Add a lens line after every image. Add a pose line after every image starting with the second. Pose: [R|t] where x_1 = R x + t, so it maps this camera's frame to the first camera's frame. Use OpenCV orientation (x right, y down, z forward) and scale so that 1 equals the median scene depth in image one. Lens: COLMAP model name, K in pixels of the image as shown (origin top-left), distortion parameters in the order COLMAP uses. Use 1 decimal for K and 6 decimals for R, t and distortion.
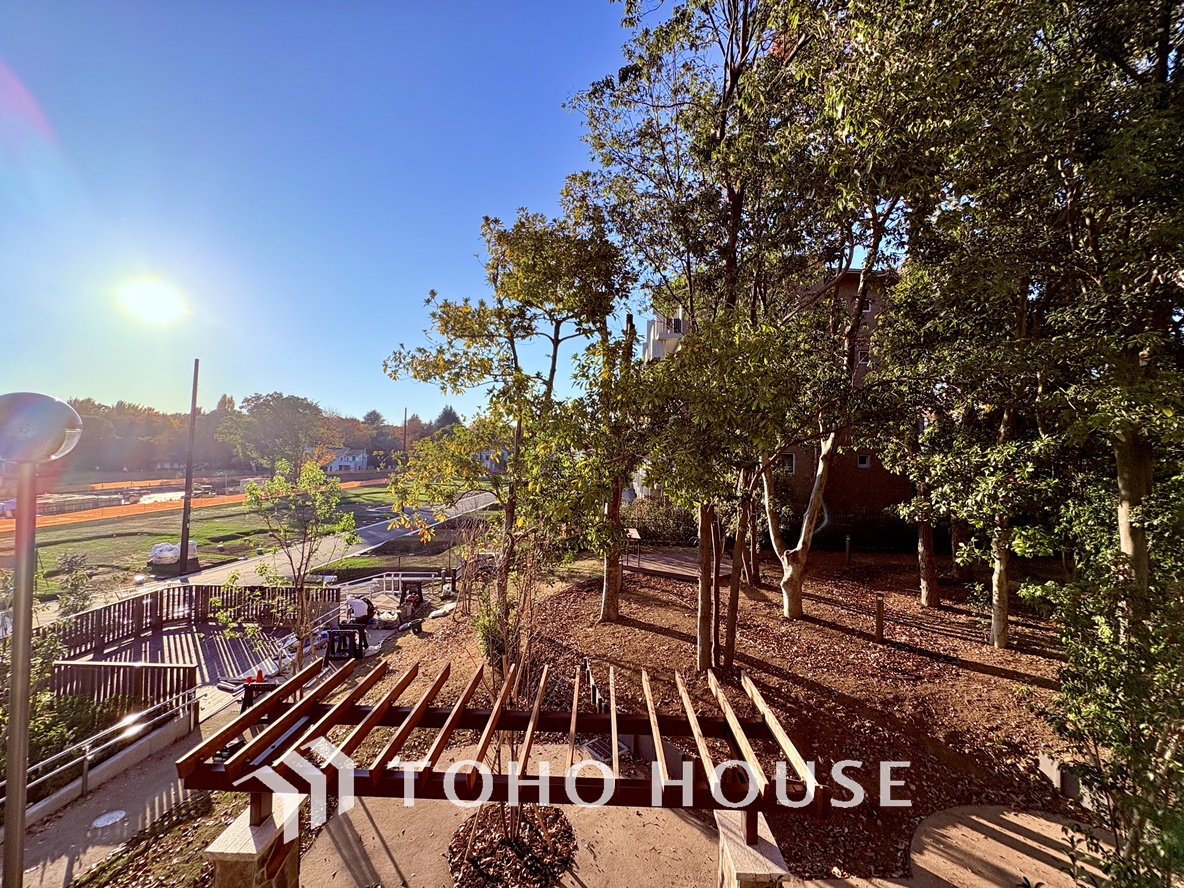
lens RADIAL K [[468.3, 0, 592.0], [0, 468.3, 444.0], [0, 0, 1]] dist [-0.000768, -0.000261]
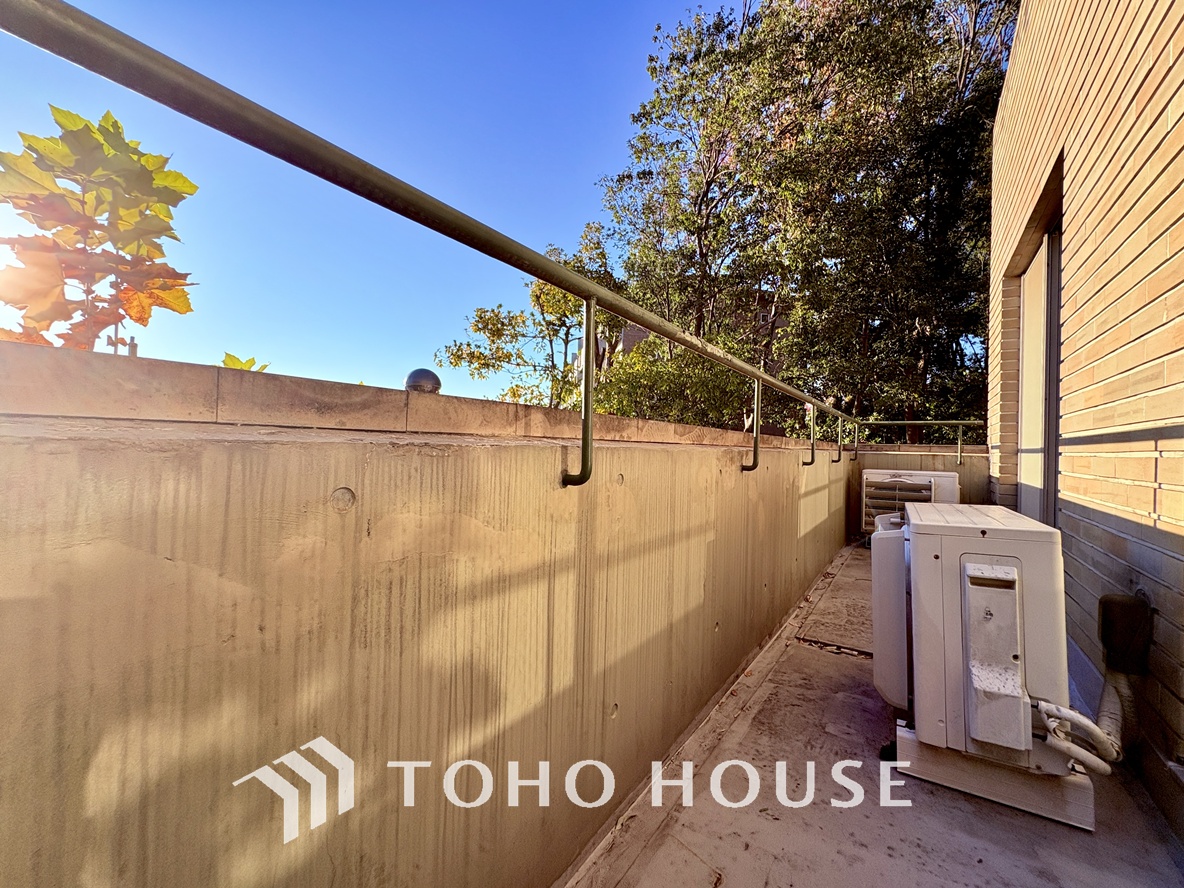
lens RADIAL K [[468.3, 0, 592.0], [0, 468.3, 444.0], [0, 0, 1]] dist [-0.000768, -0.000261]
pose [[0.981146, 0.000252, 0.193268, -0.336683], [-0.003474, 0.999861, 0.016333, 0.066776], [-0.193237, -0.016697, 0.981010, -0.432189]]
